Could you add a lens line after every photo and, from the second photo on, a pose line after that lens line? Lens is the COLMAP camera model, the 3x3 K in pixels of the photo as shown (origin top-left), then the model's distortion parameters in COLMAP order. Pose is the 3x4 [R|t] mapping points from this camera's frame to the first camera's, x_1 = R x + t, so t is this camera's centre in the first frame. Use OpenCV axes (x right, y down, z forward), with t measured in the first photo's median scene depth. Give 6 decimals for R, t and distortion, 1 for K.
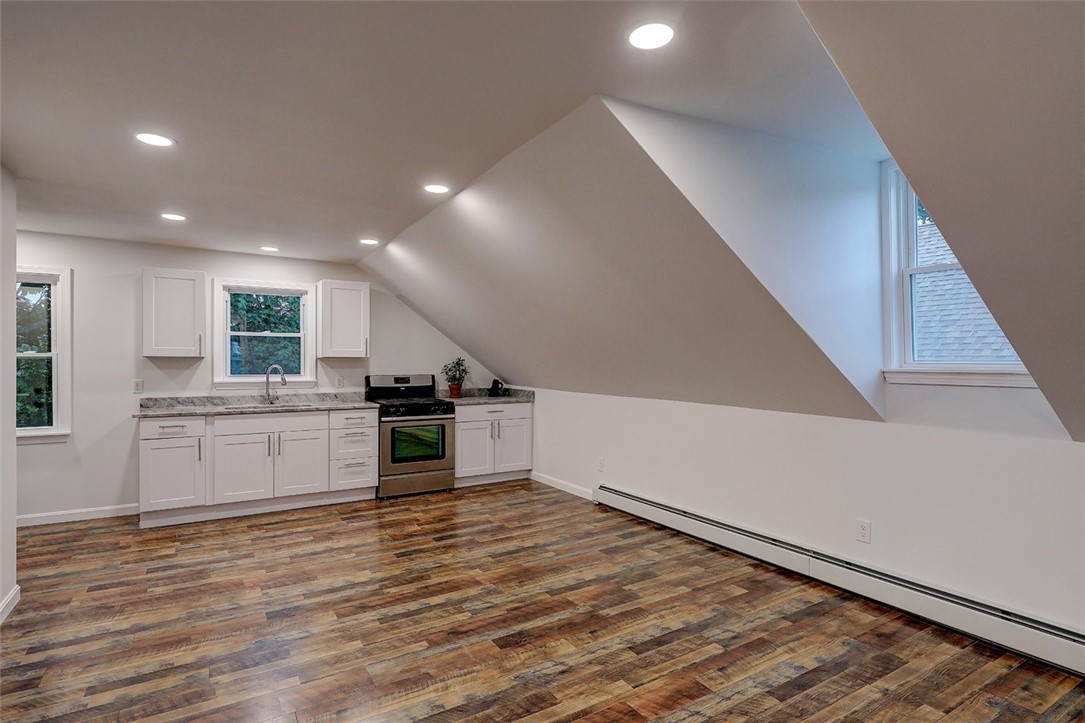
lens RADIAL K [[563.2, 0, 548.0], [0, 563.2, 362.6], [0, 0, 1]] dist [0.006622, -0.001033]
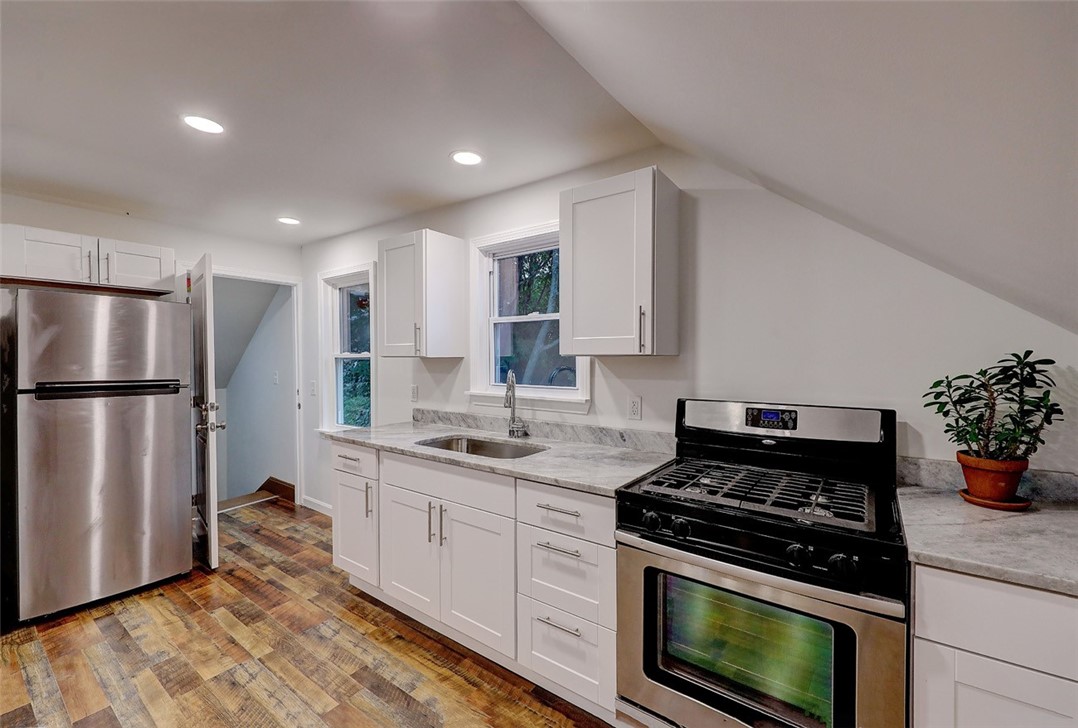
lens RADIAL K [[442.1, 0, 544.8], [0, 442.1, 364.1], [0, 0, 1]] dist [0.003125, 0.000163]
pose [[0.380345, 0.010899, -0.924780, -0.068473], [0.000304, 0.999929, 0.011910, -0.007319], [0.924845, -0.004811, 0.380315, 0.941709]]
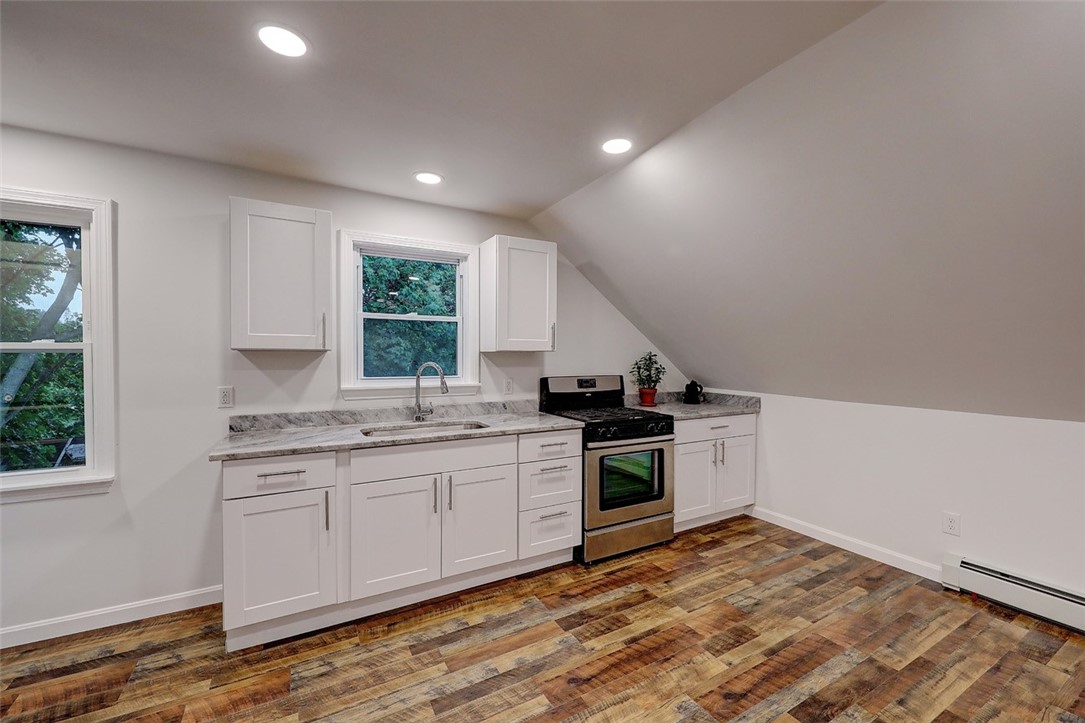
lens RADIAL K [[448.4, 0, 549.4], [0, 448.4, 360.9], [0, 0, 1]] dist [0.002559, -0.000828]
pose [[0.999302, 0.001813, -0.037311, -0.353128], [-0.001468, 0.999956, 0.009277, -0.003229], [0.037326, -0.009215, 0.999261, 0.522138]]
